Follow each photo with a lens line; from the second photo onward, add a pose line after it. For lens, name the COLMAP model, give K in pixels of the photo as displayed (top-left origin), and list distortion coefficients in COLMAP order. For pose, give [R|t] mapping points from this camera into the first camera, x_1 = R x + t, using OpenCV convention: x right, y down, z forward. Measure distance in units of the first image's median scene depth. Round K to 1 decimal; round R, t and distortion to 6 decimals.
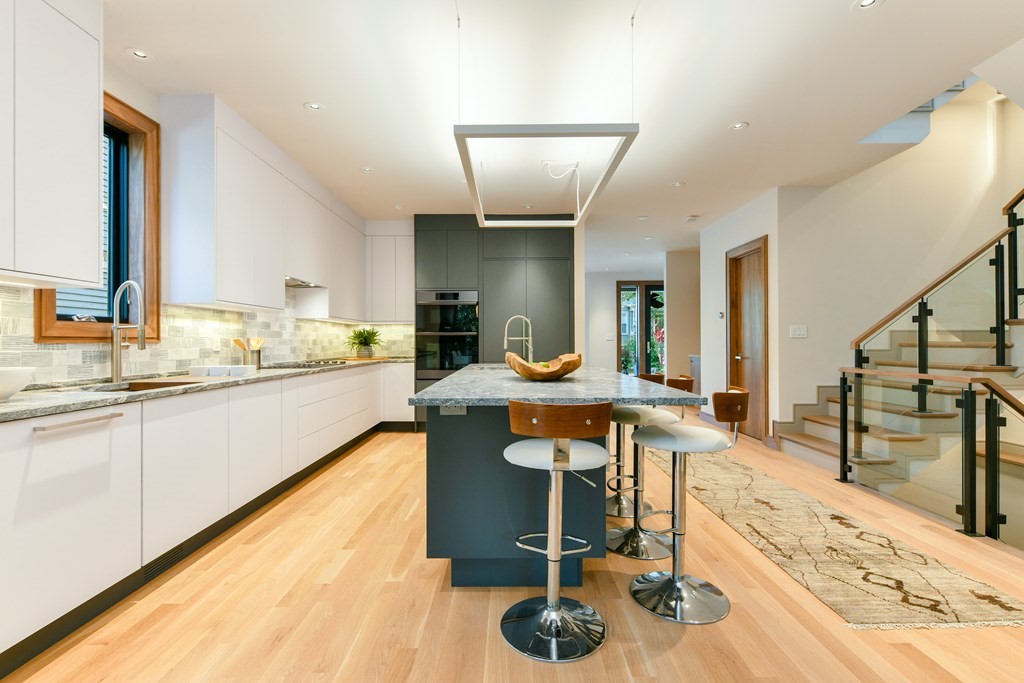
lens RADIAL K [[472.0, 0, 512.3], [0, 472.0, 342.2], [0, 0, 1]] dist [-0.000323, -0.000104]
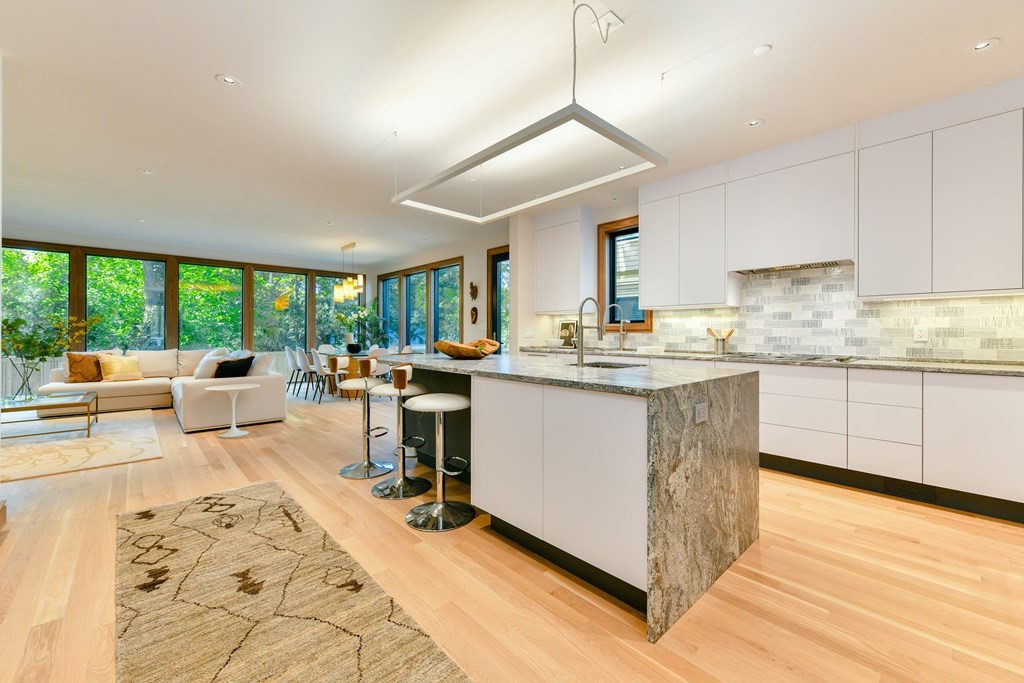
lens RADIAL K [[406.9, 0, 518.9], [0, 406.9, 335.7], [0, 0, 1]] dist [0.006198, 0.001063]
pose [[-0.735866, 0.007965, -0.677080, 0.701443], [0.000996, 0.999942, 0.010680, -0.003356], [0.677126, 0.007185, -0.735832, 1.823169]]
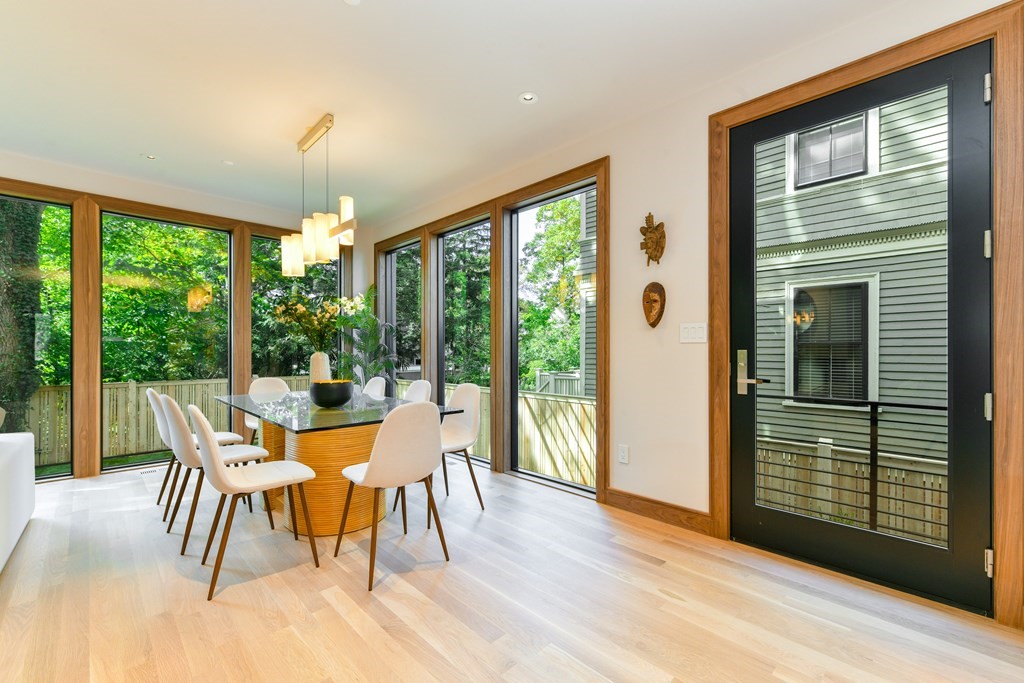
lens RADIAL K [[433.4, 0, 515.8], [0, 433.4, 347.5], [0, 0, 1]] dist [0.016956, -0.001146]
pose [[-0.722770, 0.000884, -0.691088, 0.465316], [0.003823, 0.999989, -0.002720, -0.002068], [0.691078, -0.004608, -0.722765, 1.192849]]
